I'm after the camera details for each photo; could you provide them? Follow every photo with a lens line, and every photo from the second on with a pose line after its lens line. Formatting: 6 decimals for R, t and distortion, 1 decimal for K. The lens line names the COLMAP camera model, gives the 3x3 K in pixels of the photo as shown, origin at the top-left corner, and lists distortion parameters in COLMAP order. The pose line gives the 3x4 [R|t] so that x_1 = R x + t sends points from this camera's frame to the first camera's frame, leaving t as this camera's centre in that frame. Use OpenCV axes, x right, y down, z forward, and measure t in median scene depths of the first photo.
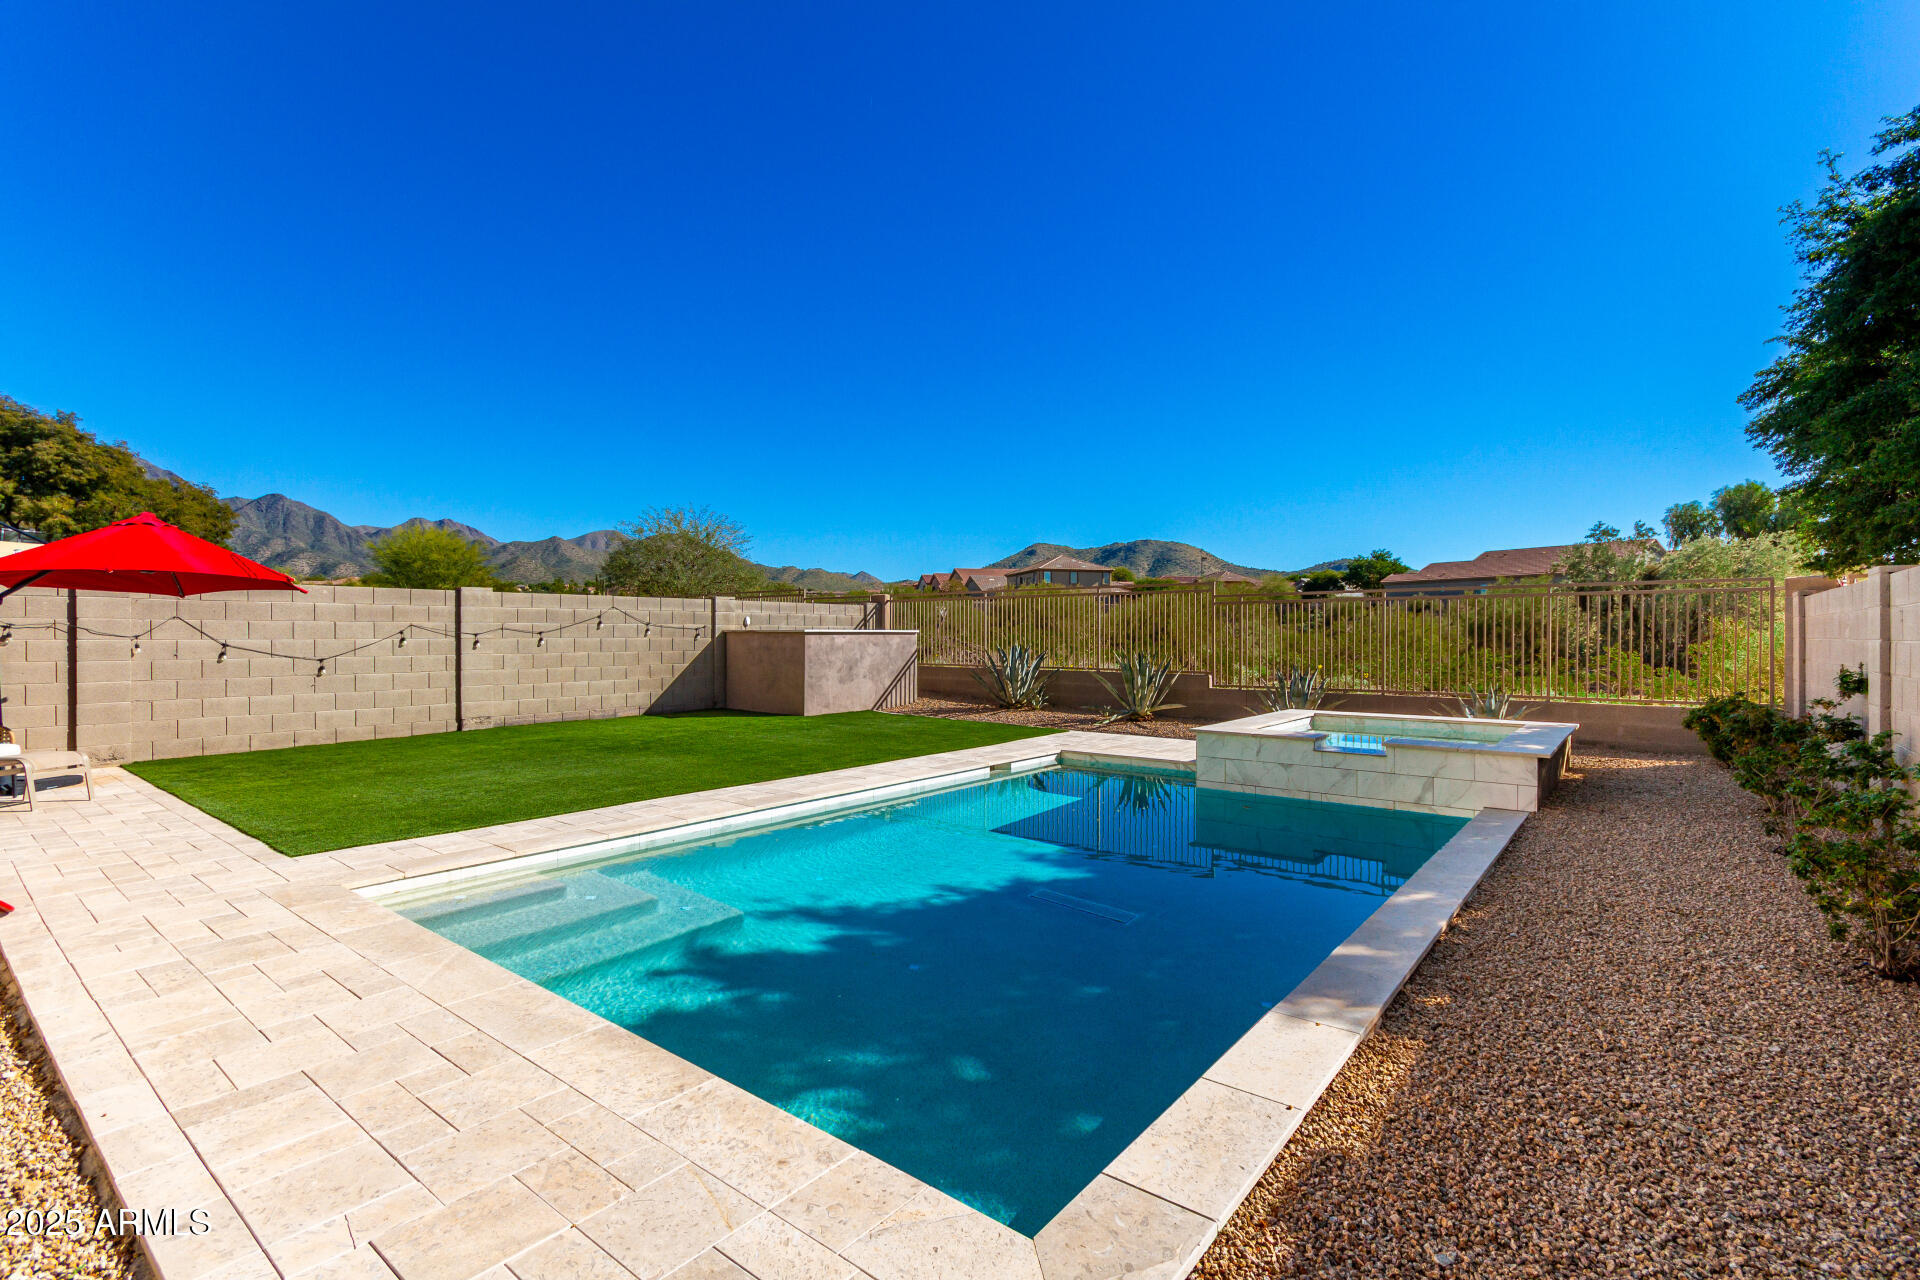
lens RADIAL K [[885.5, 0, 956.1], [0, 885.5, 632.0], [0, 0, 1]] dist [-0.003428, 0.001650]
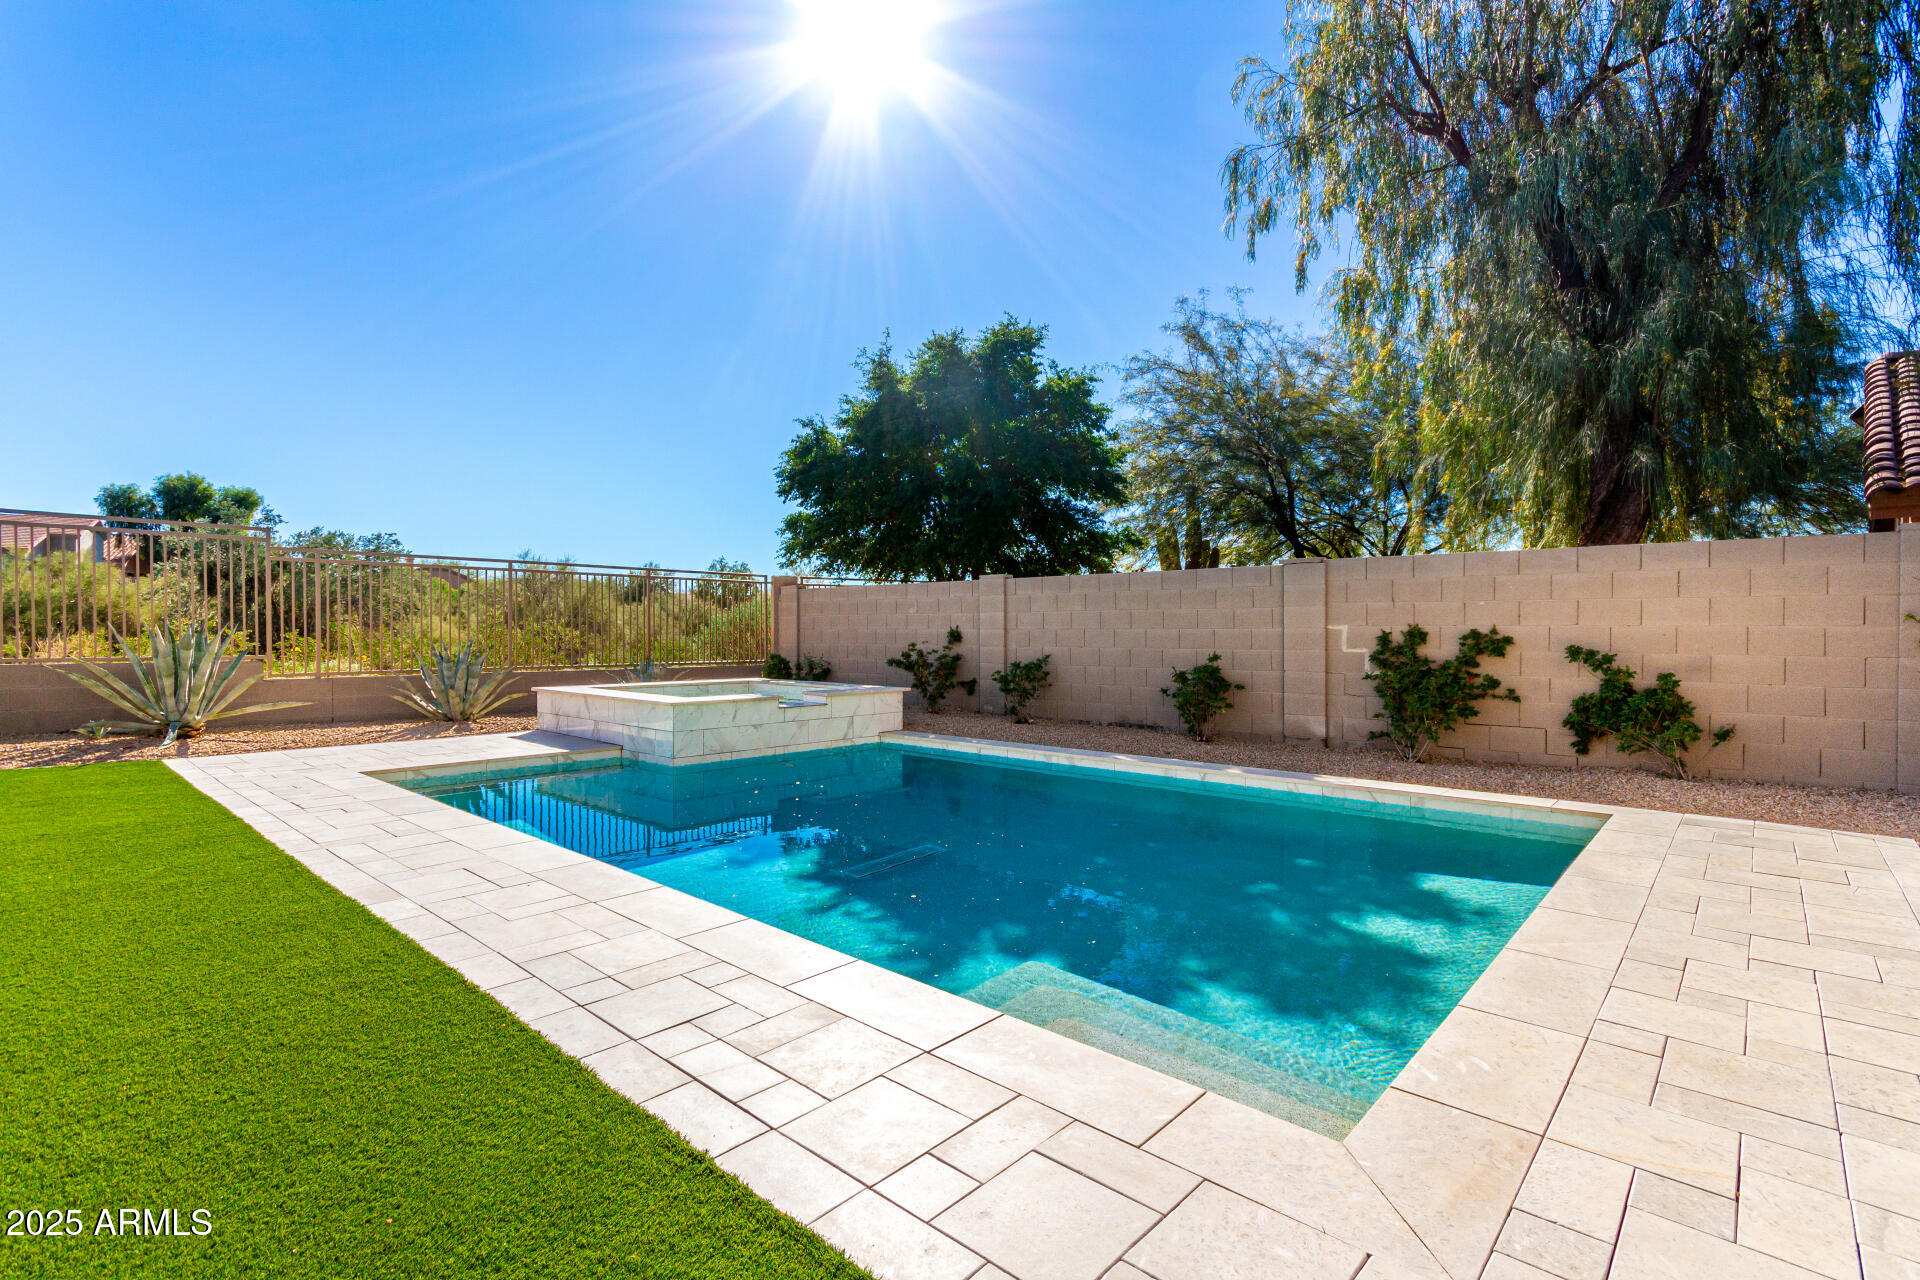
lens RADIAL K [[885.5, 0, 955.6], [0, 885.5, 628.4], [0, 0, 1]] dist [-0.003428, 0.001650]
pose [[-0.068984, -0.020719, 0.997403, -0.830062], [0.026051, 0.999406, 0.022563, 0.031692], [-0.997278, 0.027540, -0.068403, 0.988093]]
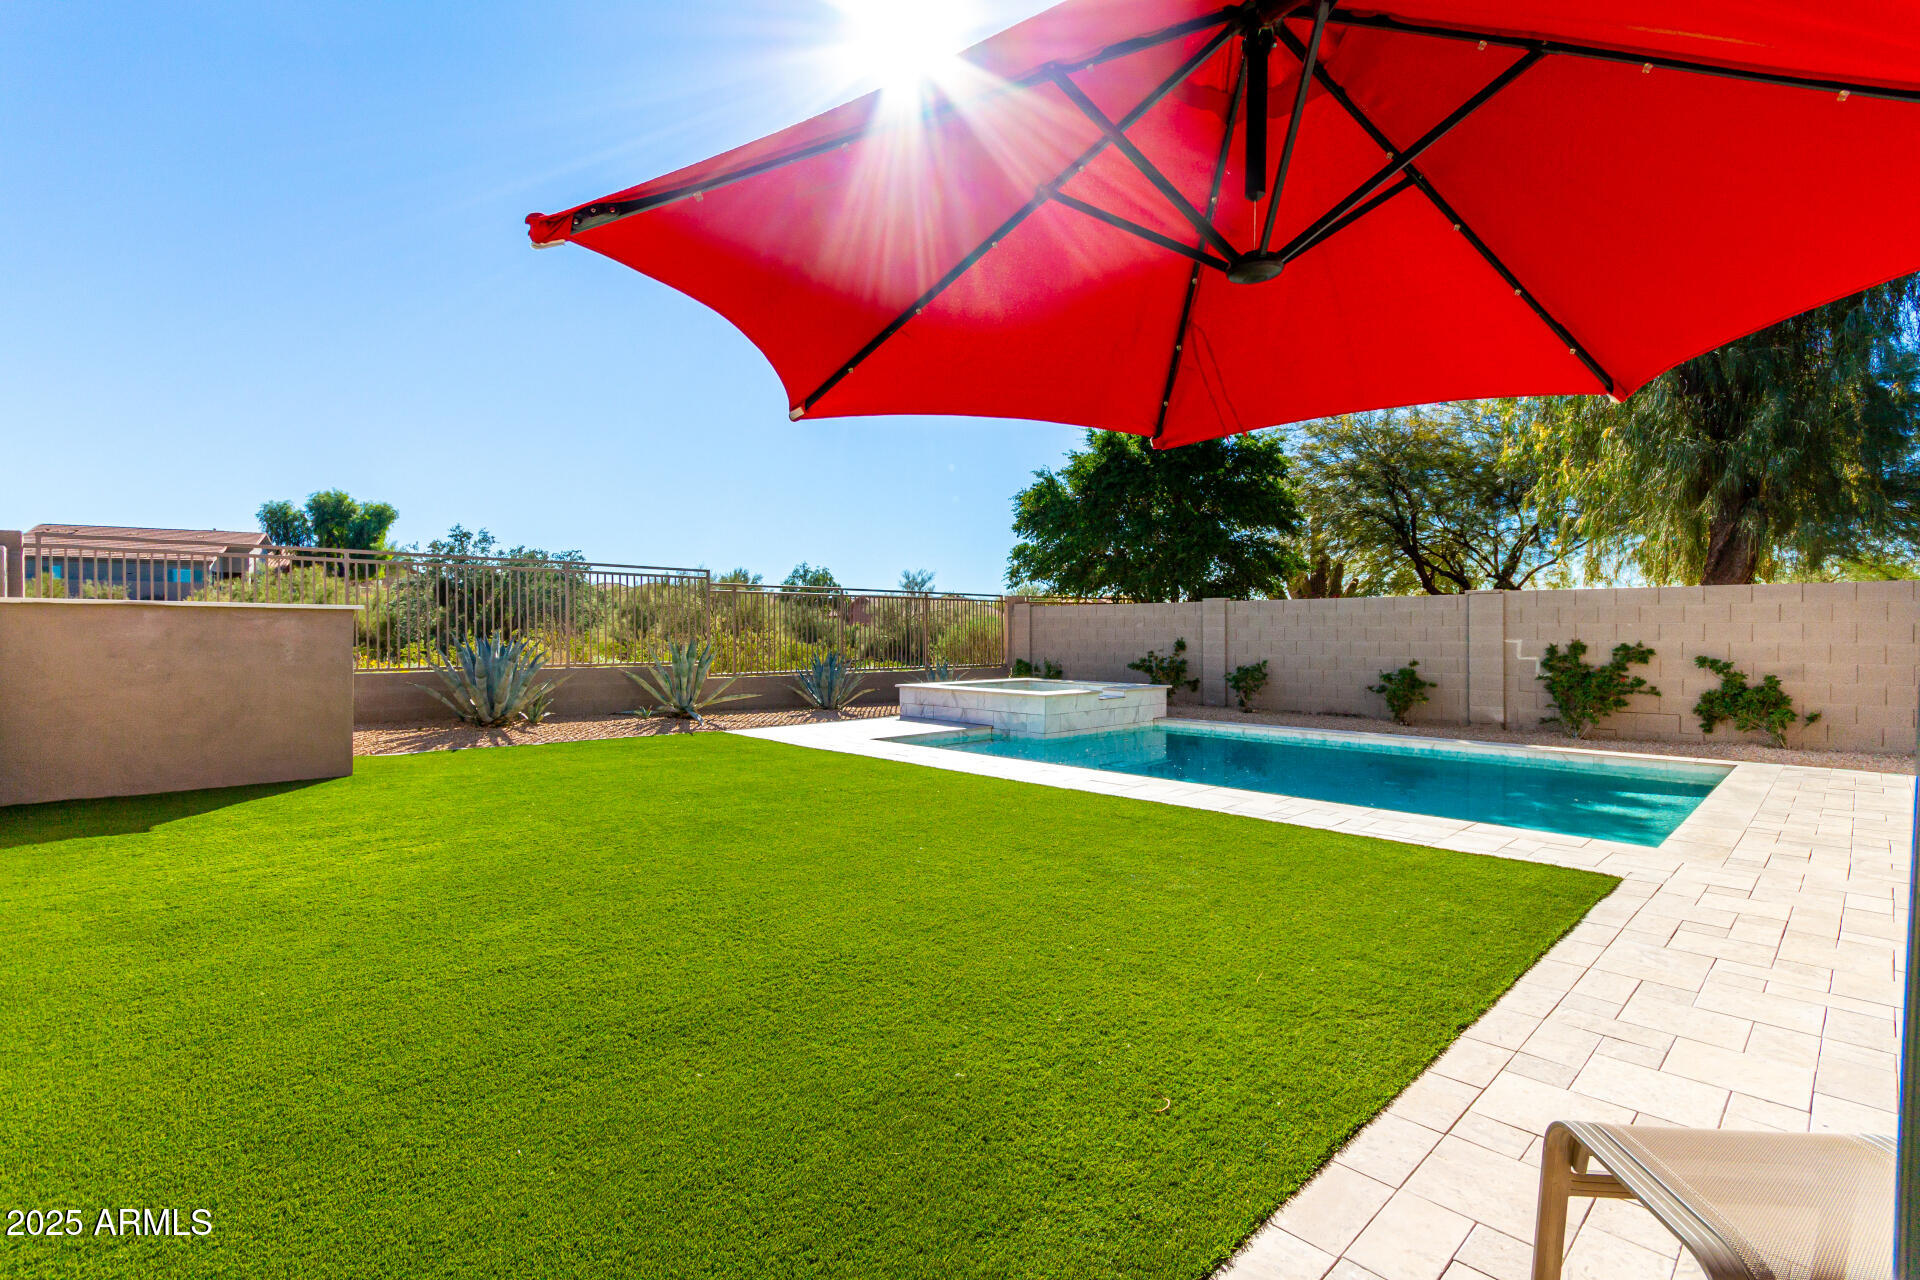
lens RADIAL K [[885.5, 0, 955.3], [0, 885.5, 629.0], [0, 0, 1]] dist [-0.003428, 0.001650]
pose [[-0.010348, -0.020748, 0.999731, -1.055762], [0.029182, 0.999353, 0.021042, 0.008041], [-0.999521, 0.029392, -0.009736, 1.208074]]
